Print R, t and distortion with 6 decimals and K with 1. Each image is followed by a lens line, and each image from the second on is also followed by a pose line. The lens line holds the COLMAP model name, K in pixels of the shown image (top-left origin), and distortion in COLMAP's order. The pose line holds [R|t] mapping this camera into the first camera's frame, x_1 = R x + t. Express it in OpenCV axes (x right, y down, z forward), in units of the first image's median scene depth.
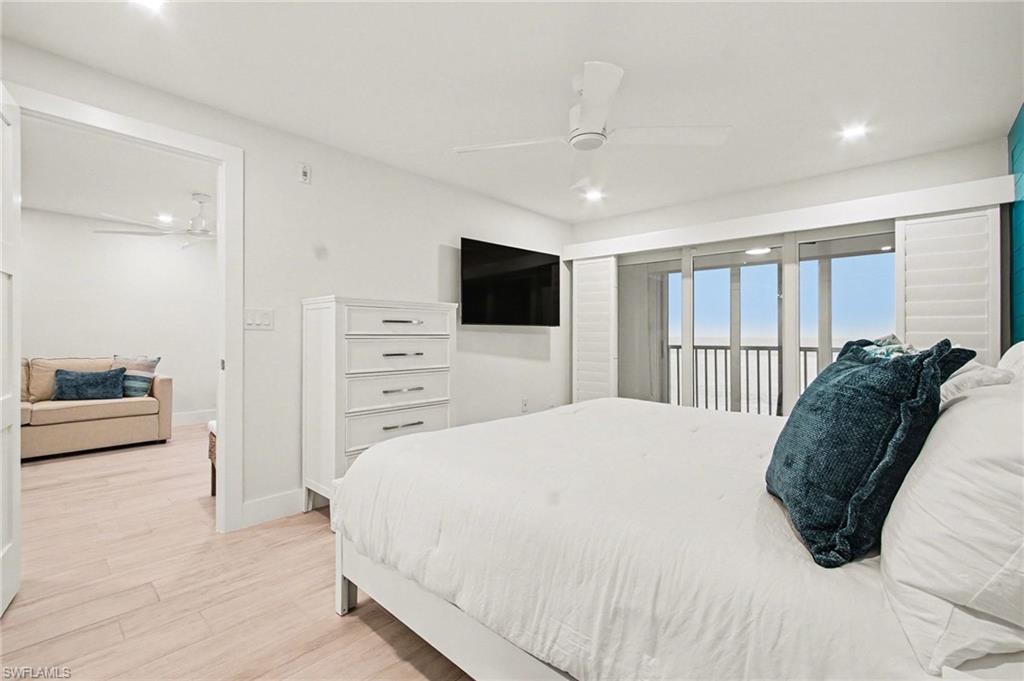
lens RADIAL K [[454.9, 0, 495.6], [0, 454.9, 337.8], [0, 0, 1]] dist [0.018825, -0.000319]
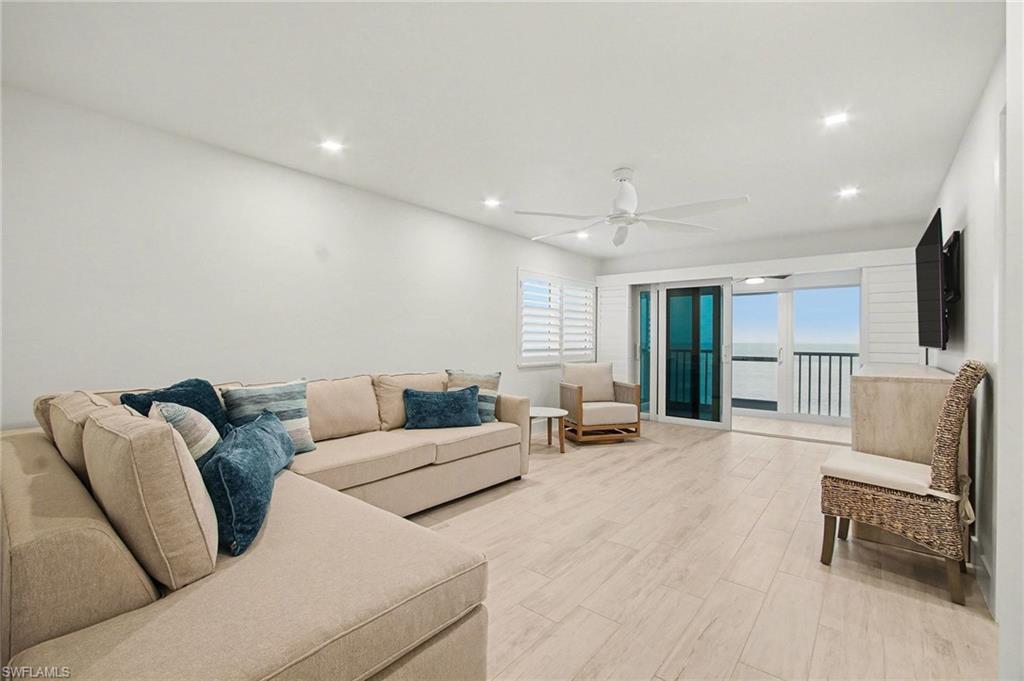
lens RADIAL K [[445.0, 0, 515.5], [0, 445.0, 333.8], [0, 0, 1]] dist [-0.002006, -0.000307]
pose [[0.992978, 0.005245, 0.118186, -0.817464], [-0.003317, 0.999858, -0.016507, -0.013312], [-0.118256, 0.015999, 0.992854, 0.214148]]
